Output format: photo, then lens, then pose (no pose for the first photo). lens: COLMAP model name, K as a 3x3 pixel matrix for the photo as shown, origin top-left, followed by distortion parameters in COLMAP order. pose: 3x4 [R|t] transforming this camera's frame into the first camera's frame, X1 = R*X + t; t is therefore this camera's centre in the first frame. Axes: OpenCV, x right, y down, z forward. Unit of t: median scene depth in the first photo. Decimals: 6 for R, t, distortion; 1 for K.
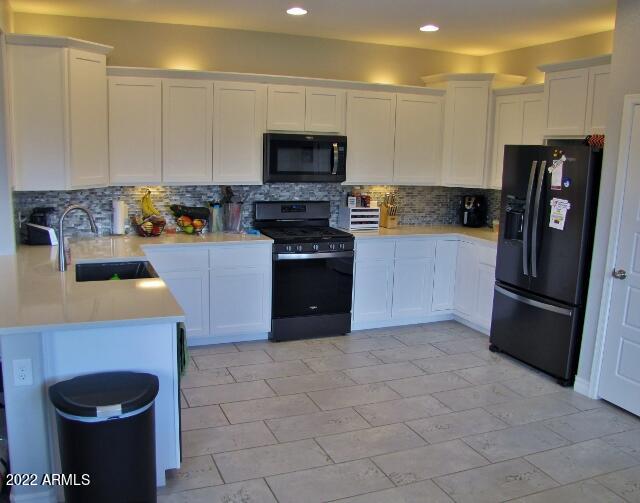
lens RADIAL K [[580.4, 0, 319.8], [0, 580.4, 253.7], [0, 0, 1]] dist [-0.116508, 0.054395]
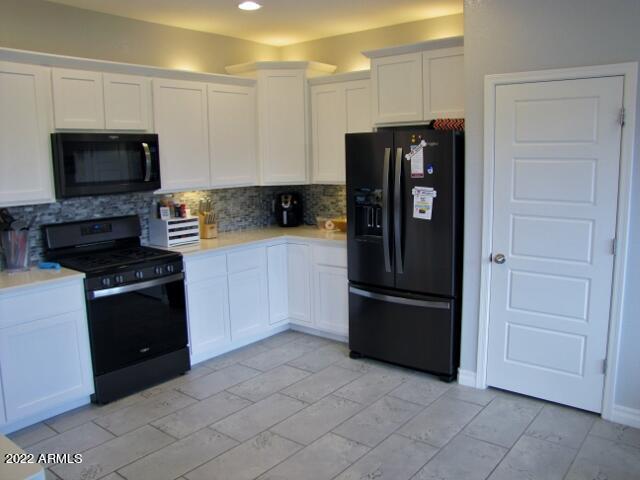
lens RADIAL K [[533.9, 0, 331.5], [0, 533.9, 233.2], [0, 0, 1]] dist [-0.175476, 0.160833]
pose [[0.875330, -0.114706, 0.469723, -0.104728], [0.129642, 0.991561, 0.000548, -0.033647], [-0.465822, 0.060416, 0.882814, 0.249995]]
